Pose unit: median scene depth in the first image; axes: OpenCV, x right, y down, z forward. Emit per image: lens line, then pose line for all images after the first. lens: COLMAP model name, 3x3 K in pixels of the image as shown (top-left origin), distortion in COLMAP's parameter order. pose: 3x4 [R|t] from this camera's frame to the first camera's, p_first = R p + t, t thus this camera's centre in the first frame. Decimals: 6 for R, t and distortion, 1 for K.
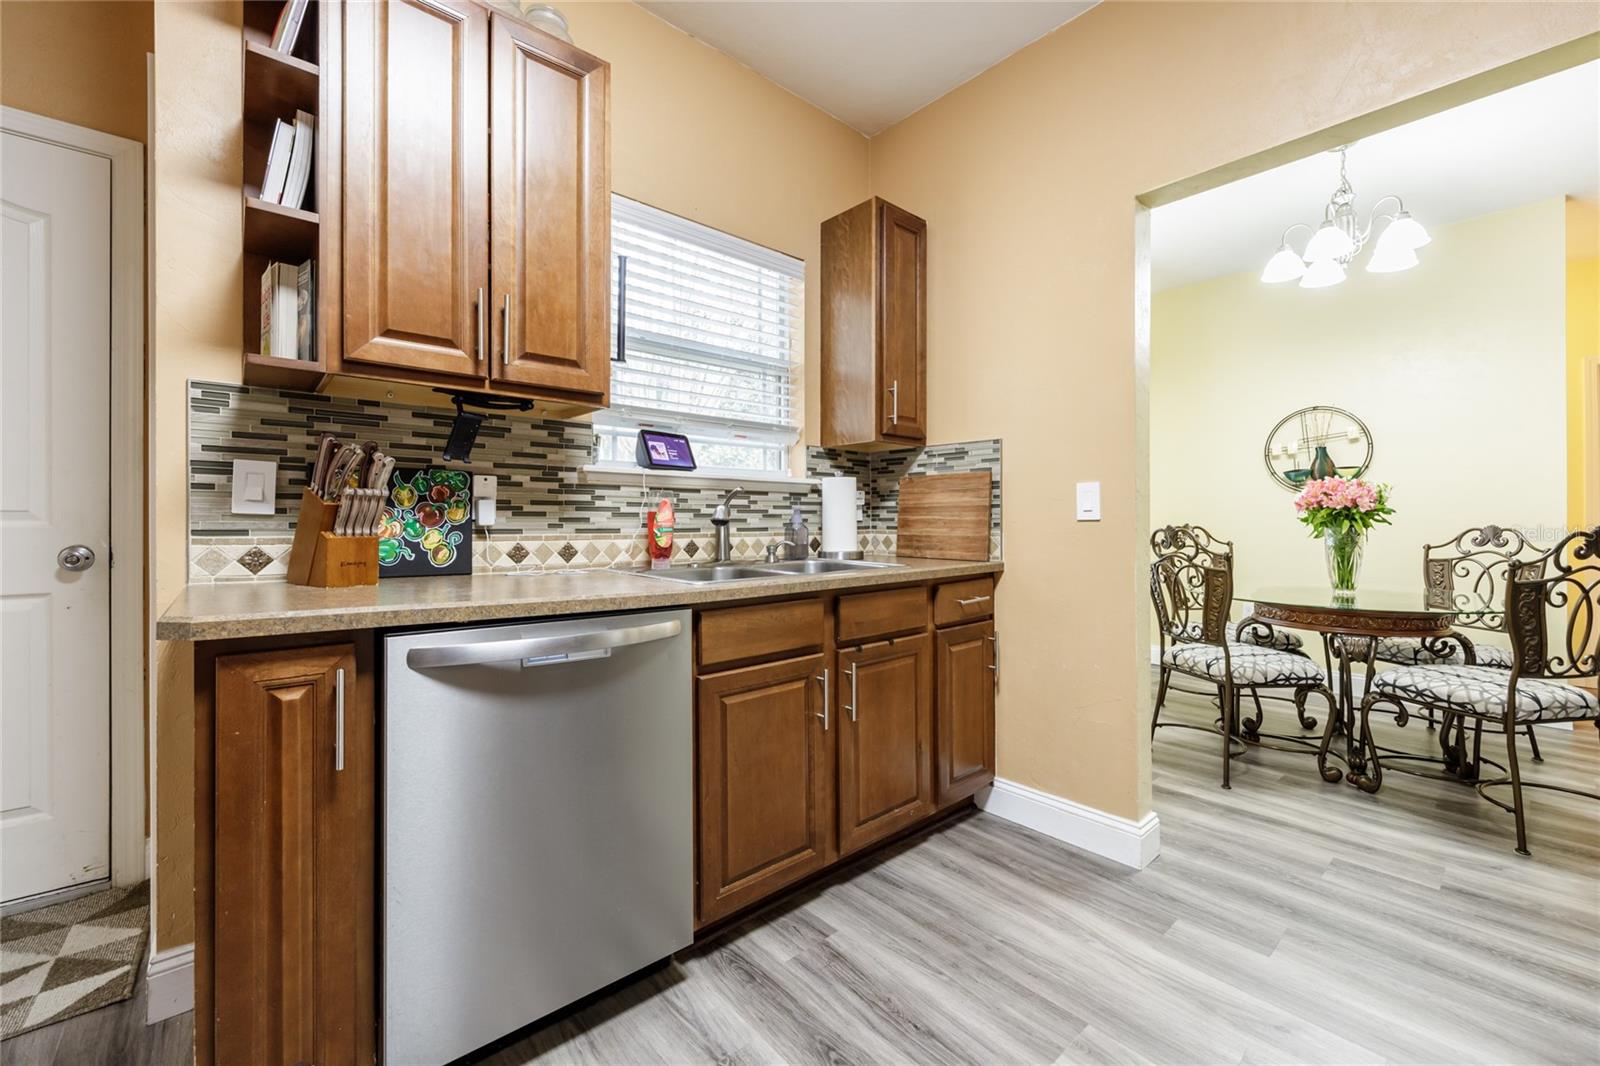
lens RADIAL K [[616.6, 0, 769.7], [0, 616.6, 510.2], [0, 0, 1]] dist [-0.004404, -0.000166]
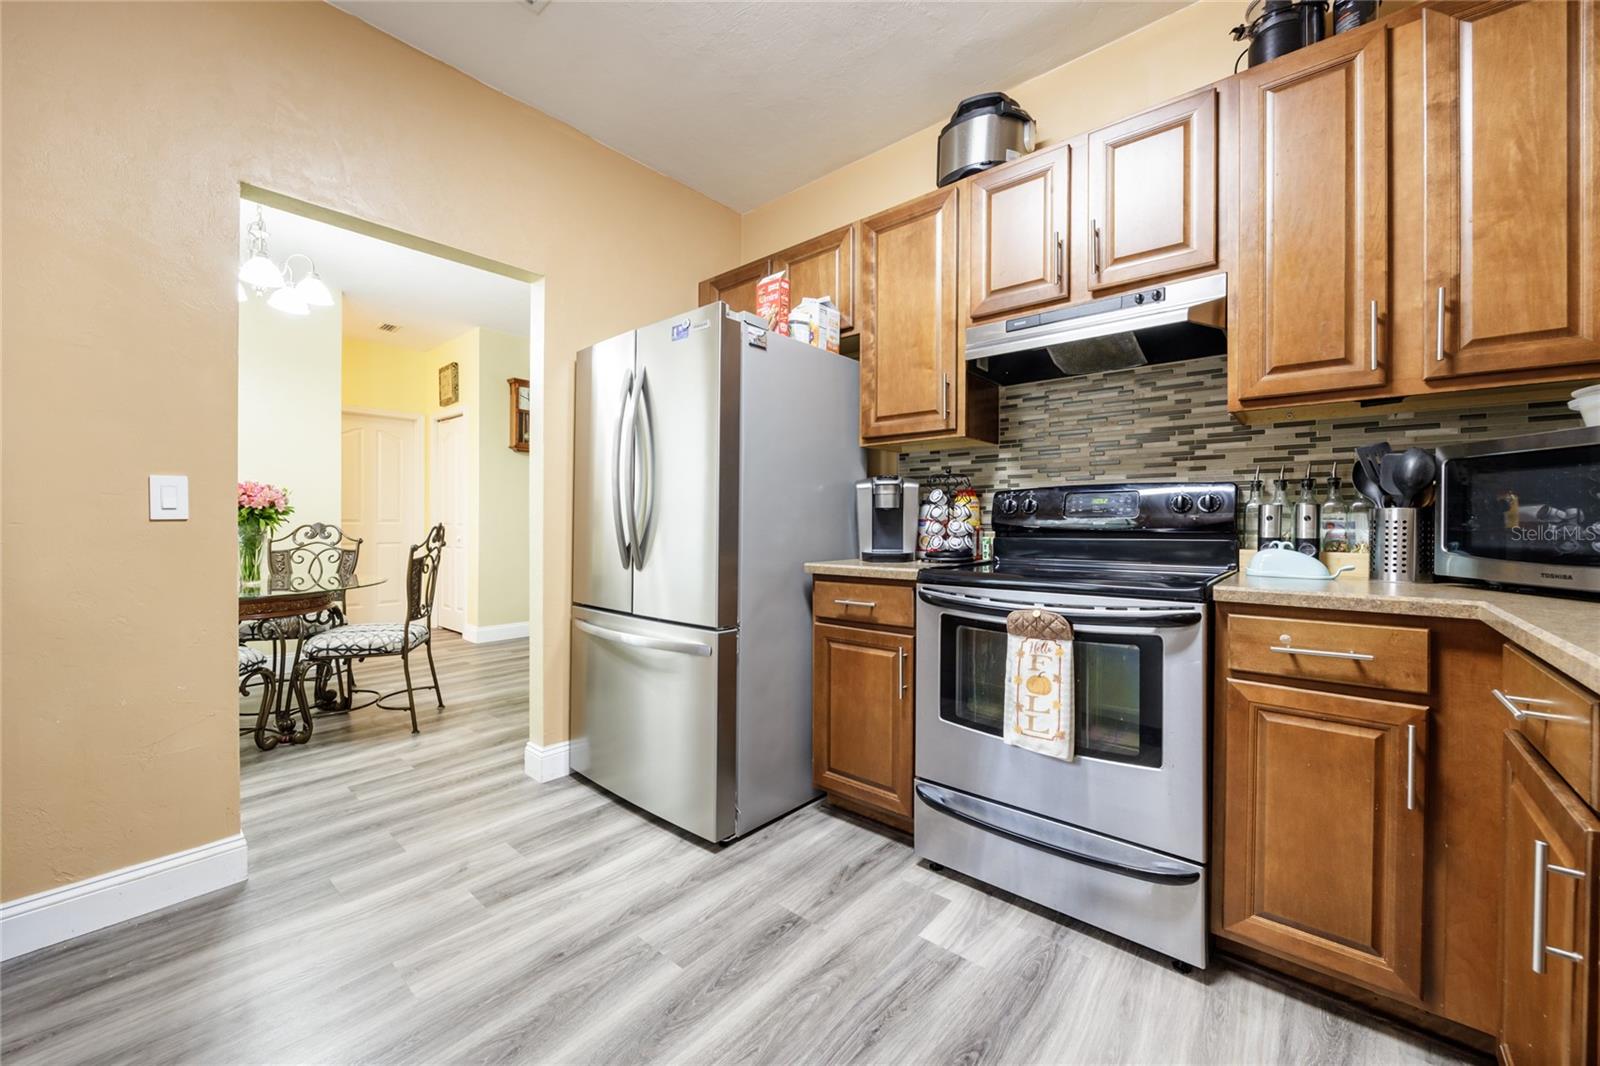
lens RADIAL K [[616.6, 0, 801.6], [0, 616.6, 536.8], [0, 0, 1]] dist [-0.004404, -0.000166]
pose [[-0.171179, -0.022023, 0.984994, -0.472960], [-0.025589, 0.999512, 0.017900, 0.007020], [-0.984908, -0.022140, -0.171659, 0.311057]]
